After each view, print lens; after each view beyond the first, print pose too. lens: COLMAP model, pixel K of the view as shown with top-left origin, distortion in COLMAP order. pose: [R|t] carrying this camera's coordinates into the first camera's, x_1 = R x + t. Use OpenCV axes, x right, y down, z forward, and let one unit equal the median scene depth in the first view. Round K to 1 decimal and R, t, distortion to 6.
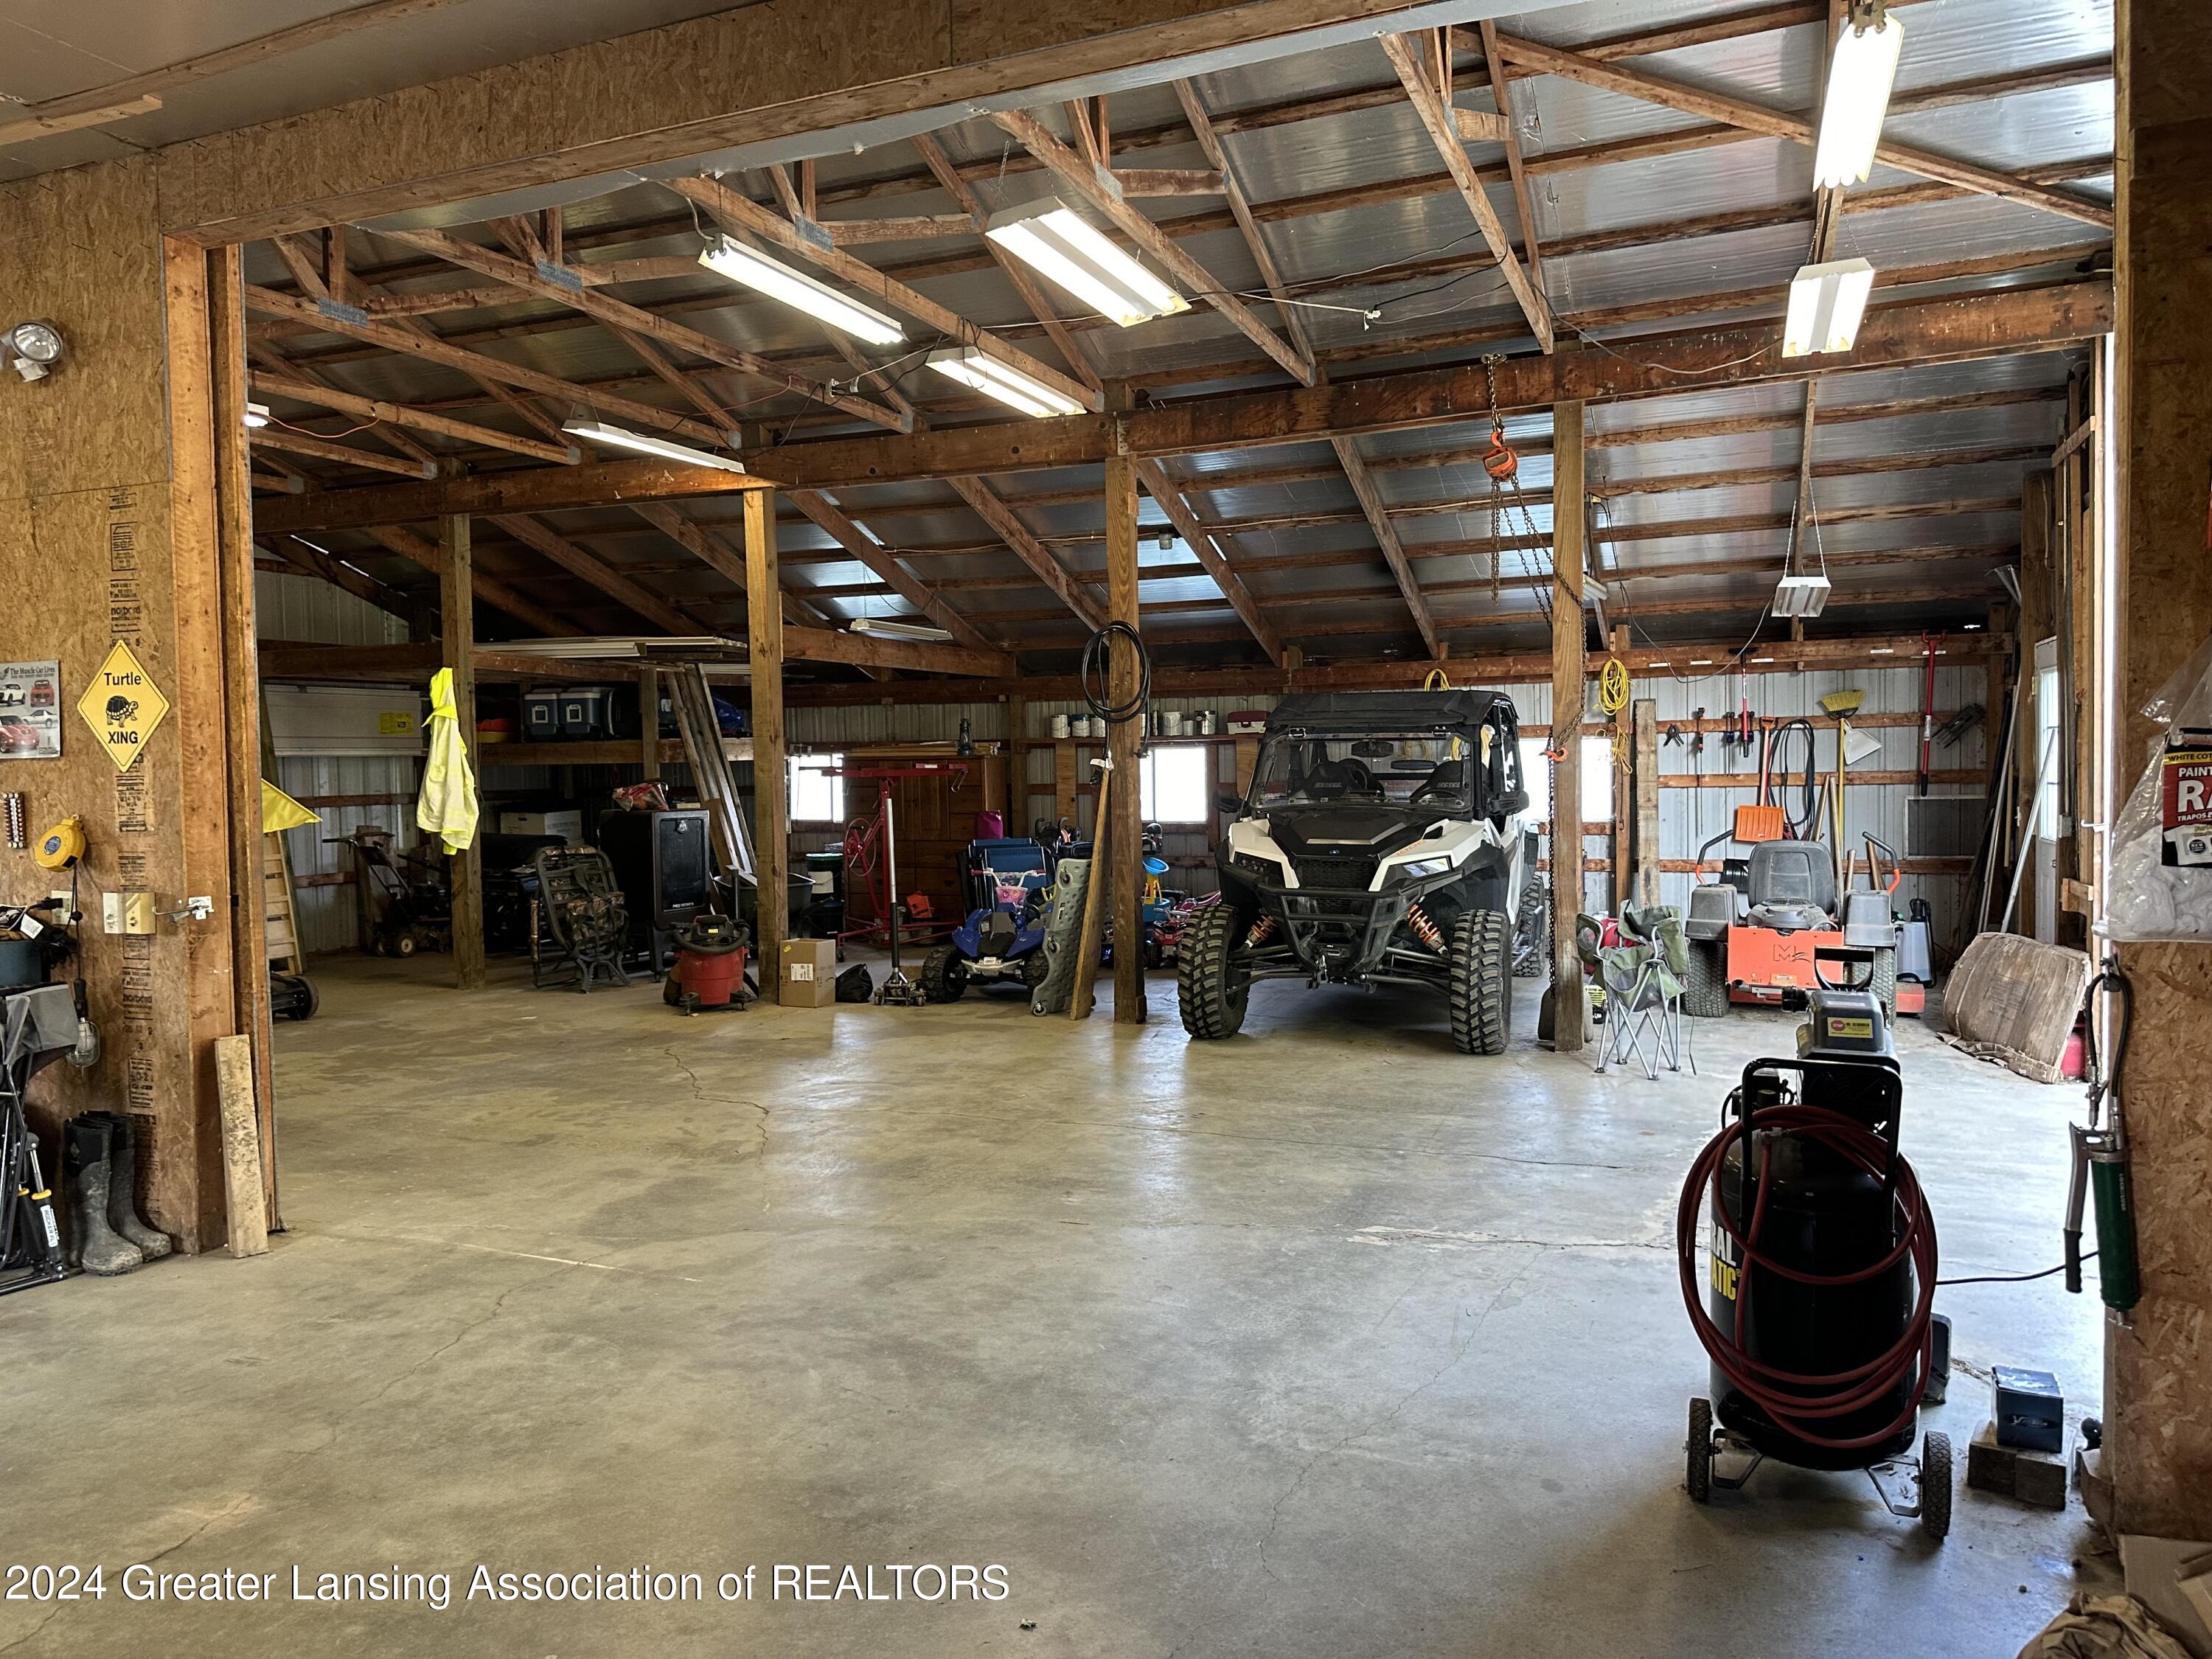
lens RADIAL K [[1555.6, 0, 1106.9], [0, 1555.6, 861.5], [0, 0, 1]] dist [0.089701, -0.096126]
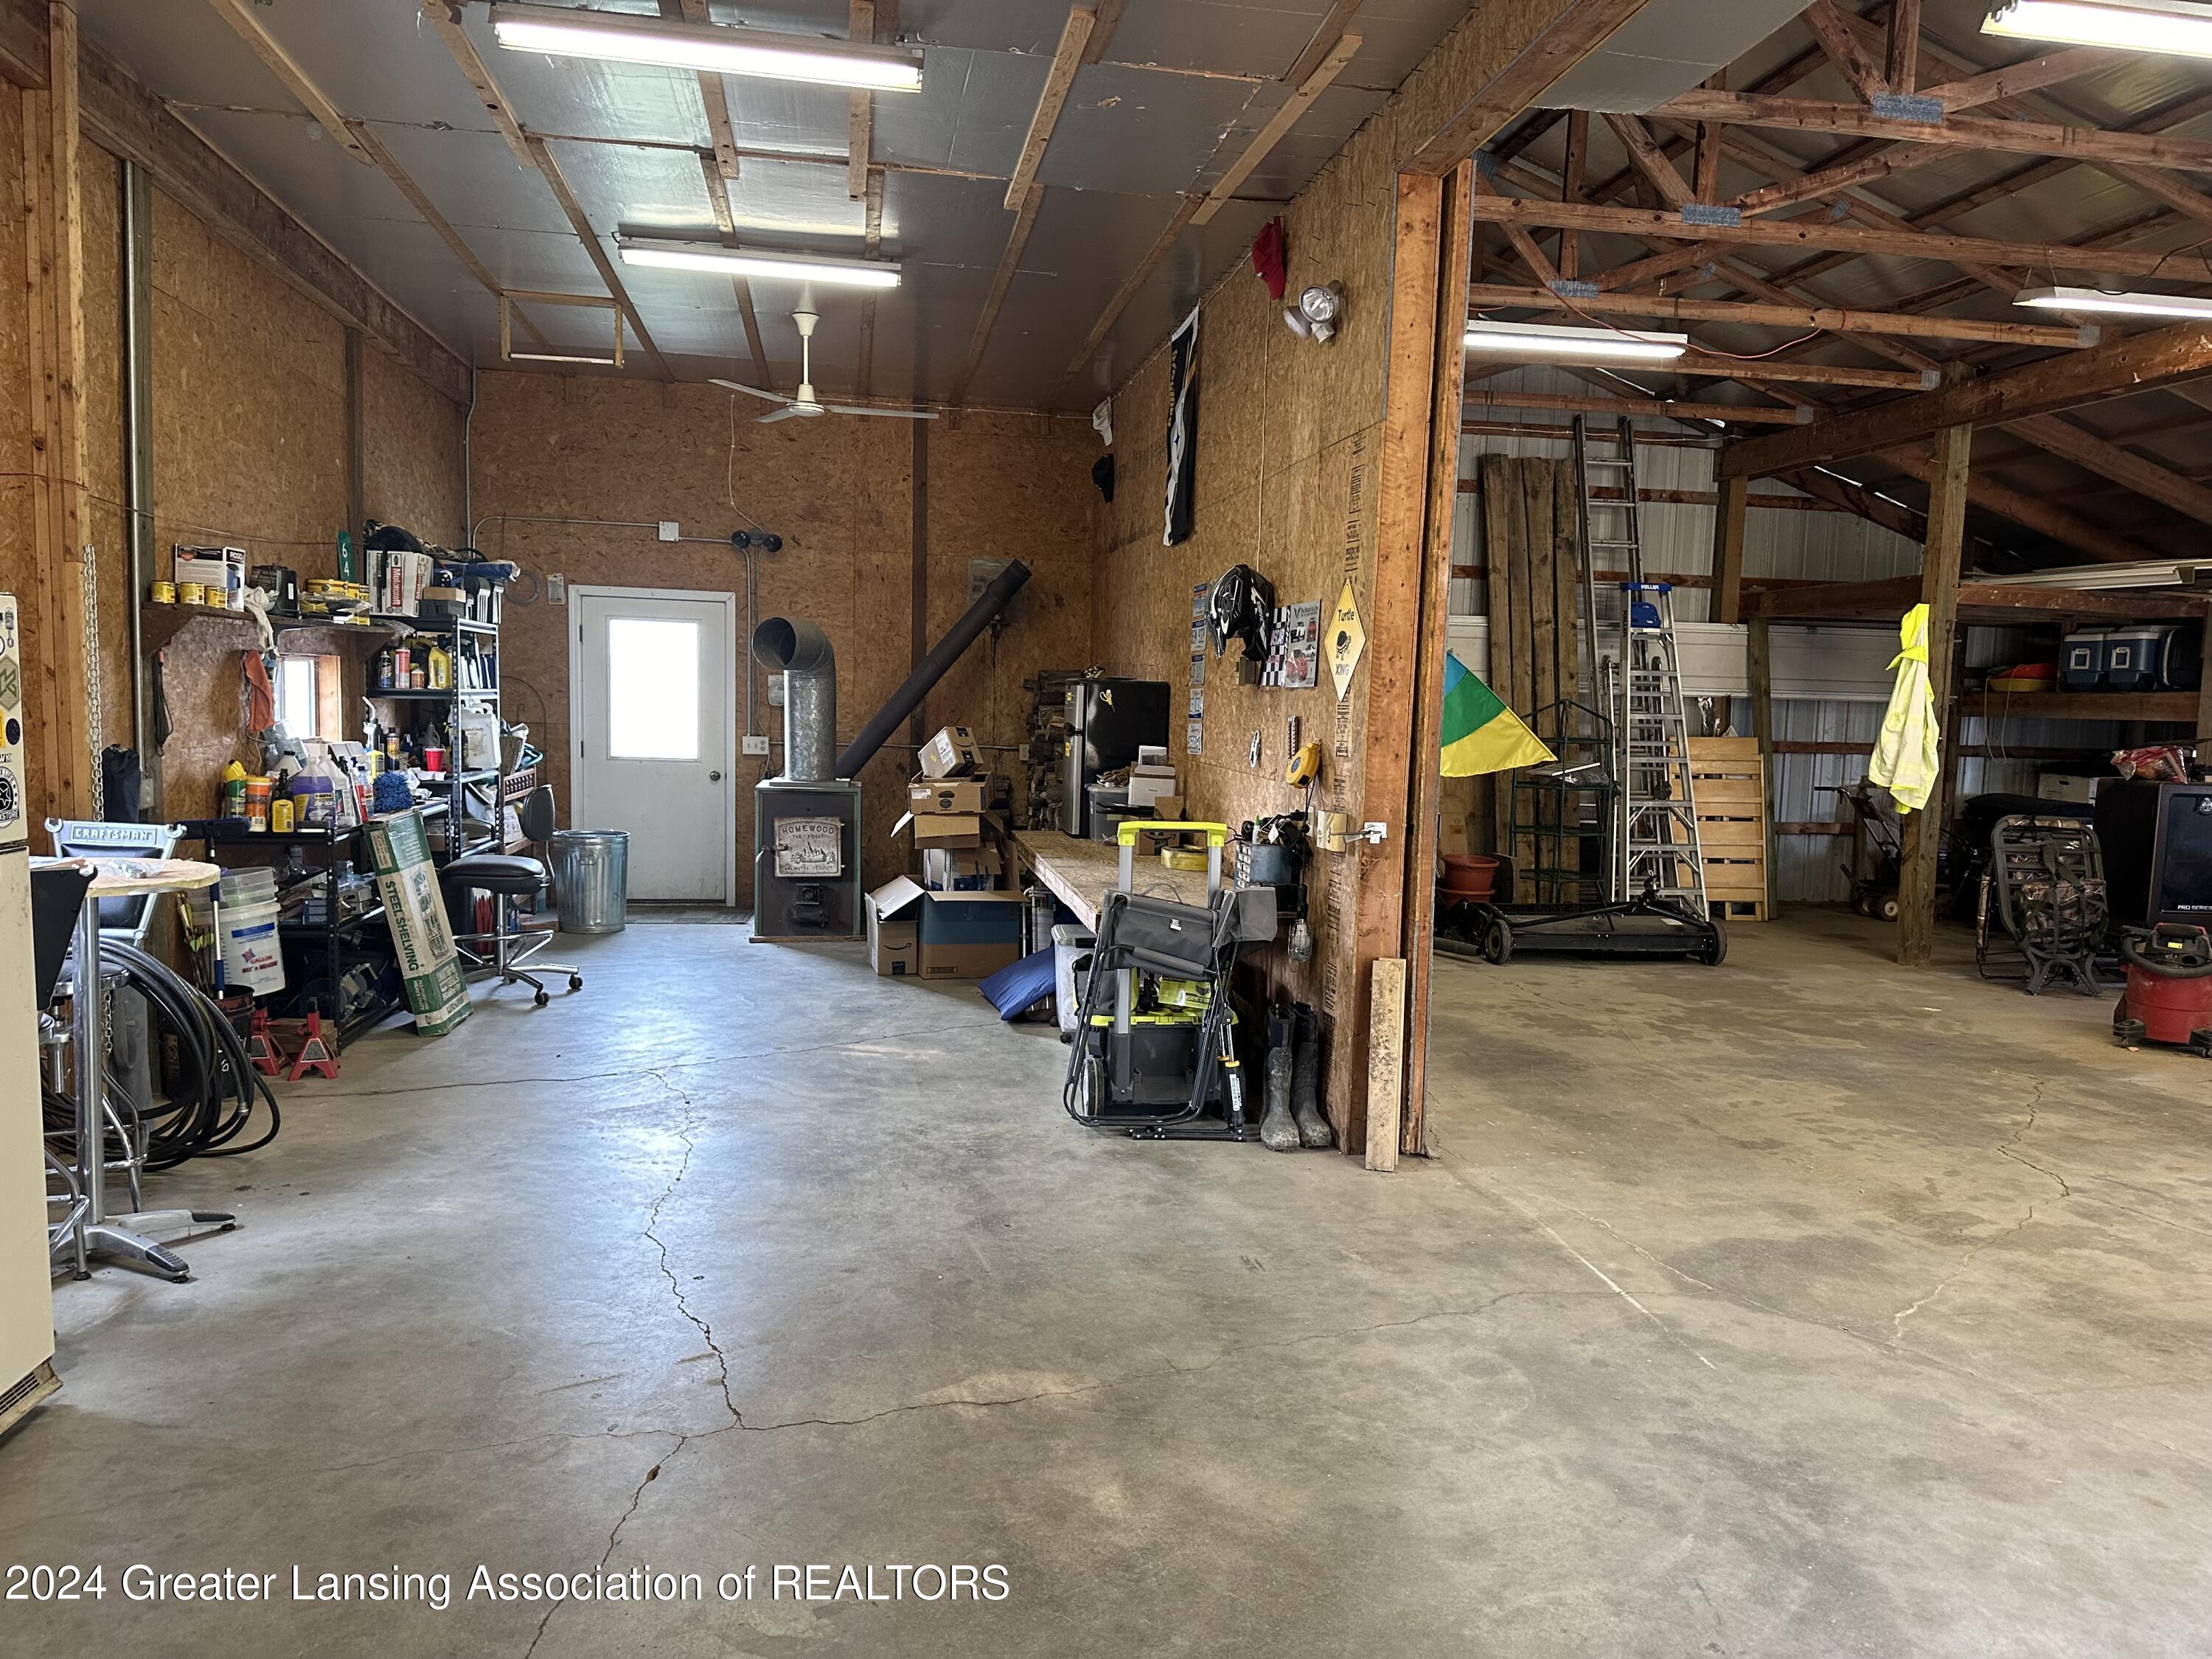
lens RADIAL K [[1555.6, 0, 1106.9], [0, 1555.6, 861.5], [0, 0, 1]] dist [0.089701, -0.096126]
pose [[0.546578, 0.122415, -0.828412, 0.153969], [-0.095224, 0.991927, 0.083750, -0.017421], [0.831976, 0.033109, 0.553822, 0.228247]]
